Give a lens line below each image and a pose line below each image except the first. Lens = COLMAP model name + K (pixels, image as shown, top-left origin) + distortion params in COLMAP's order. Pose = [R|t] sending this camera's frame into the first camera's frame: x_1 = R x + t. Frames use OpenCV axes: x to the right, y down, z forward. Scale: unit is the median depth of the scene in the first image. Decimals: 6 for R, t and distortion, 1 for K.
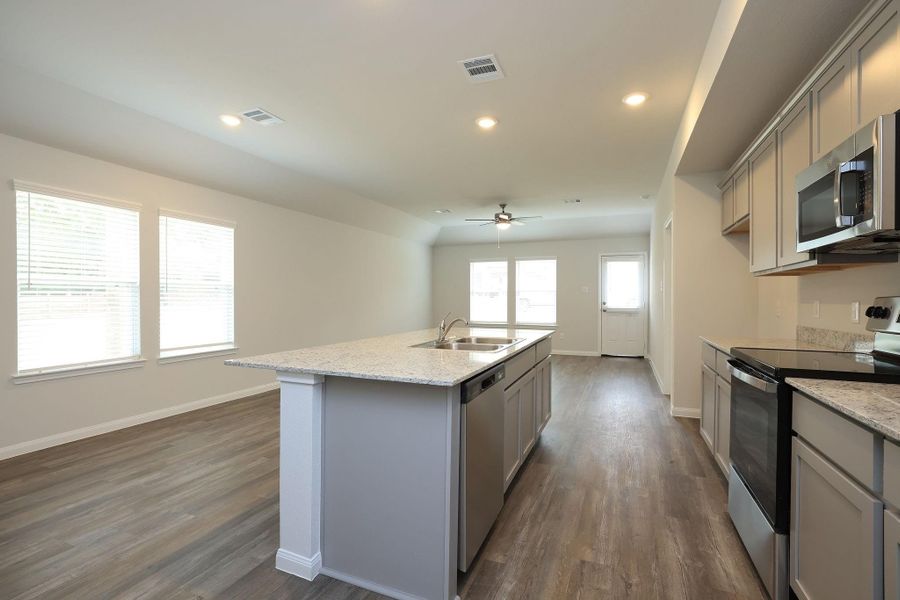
lens RADIAL K [[395.9, 0, 464.4], [0, 395.9, 300.5], [0, 0, 1]] dist [-0.000218, 0.000015]
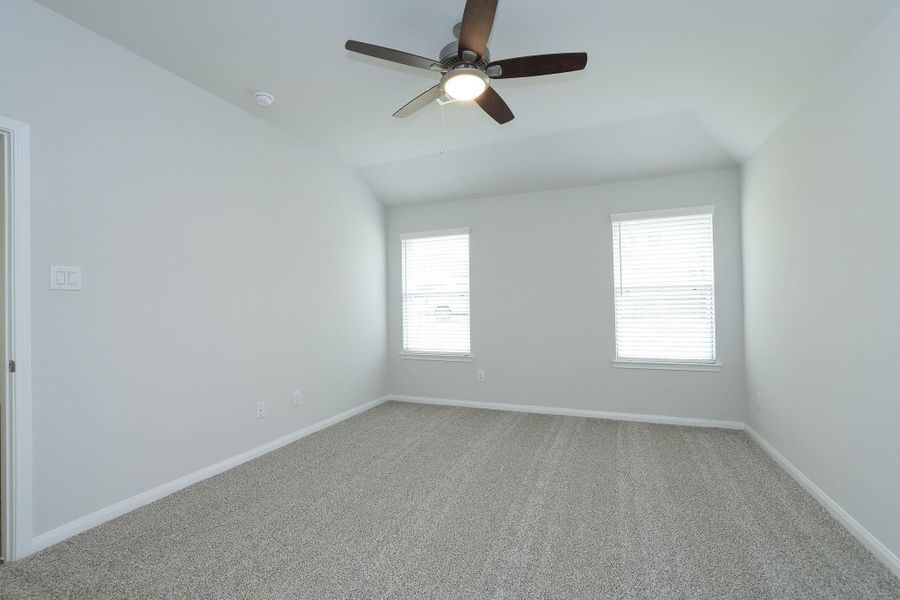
lens RADIAL K [[395.9, 0, 464.4], [0, 395.9, 300.5], [0, 0, 1]] dist [-0.000218, 0.000015]
pose [[0.014182, -0.007850, -0.999869, 0.200390], [0.004394, 0.999960, -0.007789, -0.004846], [0.999890, -0.004283, 0.014216, 0.489862]]
